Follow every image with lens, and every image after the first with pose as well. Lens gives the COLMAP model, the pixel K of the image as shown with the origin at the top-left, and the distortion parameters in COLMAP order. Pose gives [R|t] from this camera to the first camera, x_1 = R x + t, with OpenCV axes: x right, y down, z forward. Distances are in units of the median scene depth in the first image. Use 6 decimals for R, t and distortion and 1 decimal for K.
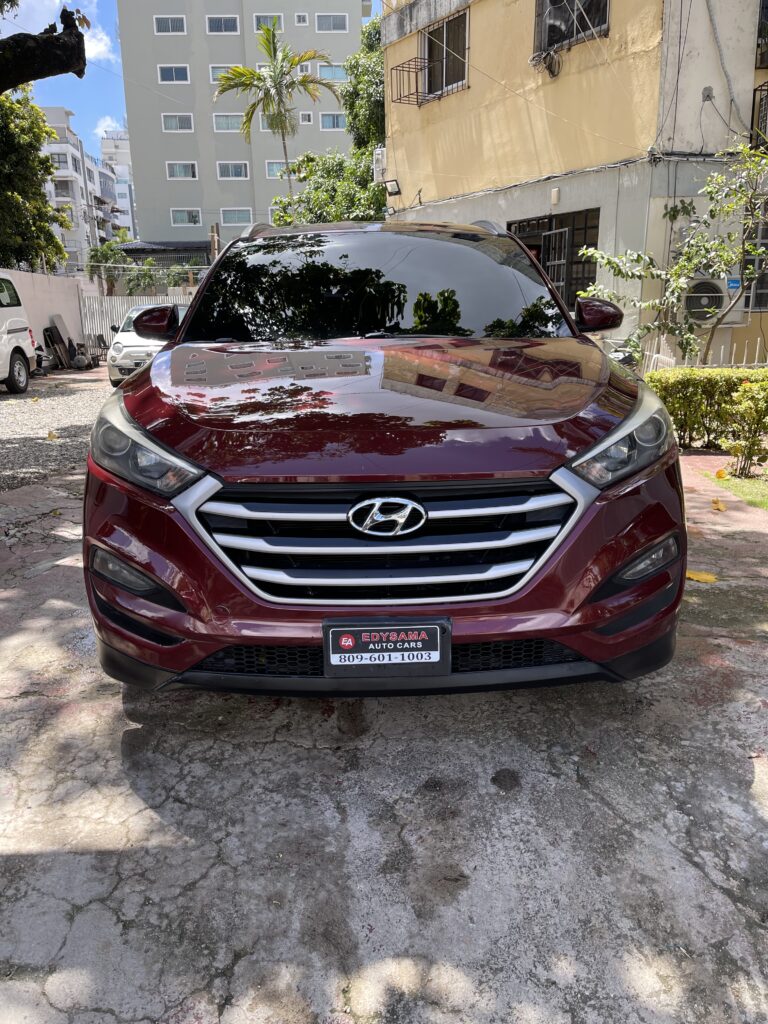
lens RADIAL K [[769.0, 0, 384.0], [0, 769.0, 512.0], [0, 0, 1]] dist [0.098899, -0.128665]
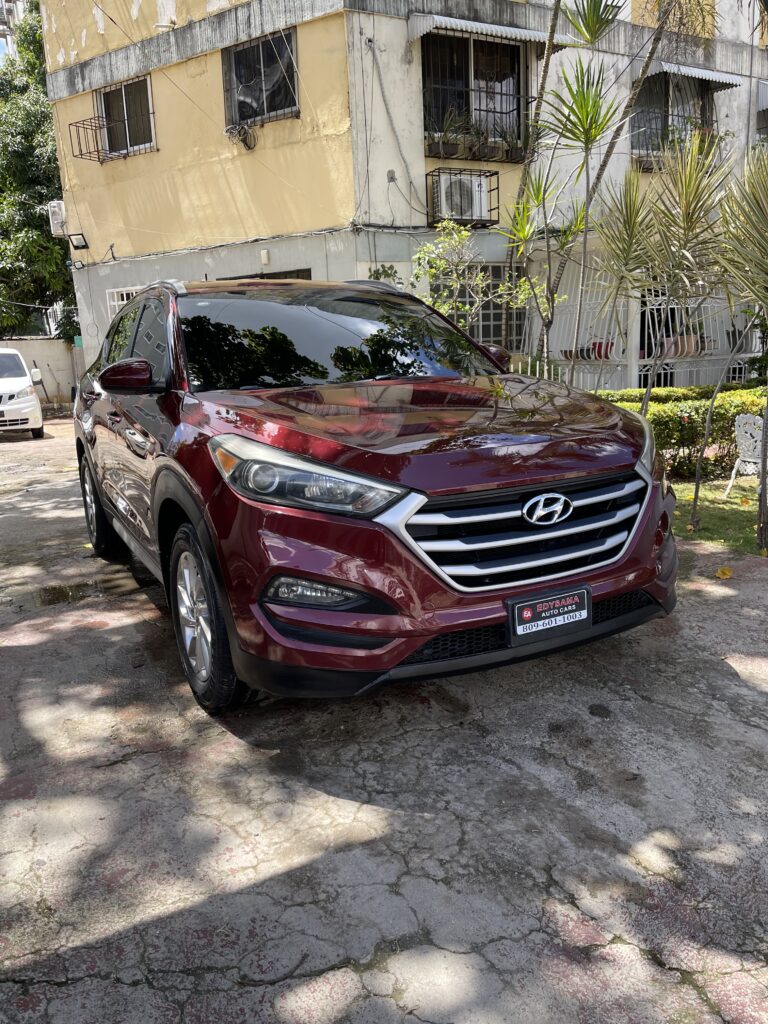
lens RADIAL K [[769.0, 0, 384.0], [0, 769.0, 512.0], [0, 0, 1]] dist [0.098899, -0.128665]
pose [[0.897602, -0.113952, 0.425824, -0.671695], [0.141419, 0.989388, -0.033336, 0.012723], [-0.417507, 0.090142, 0.904192, -0.038248]]
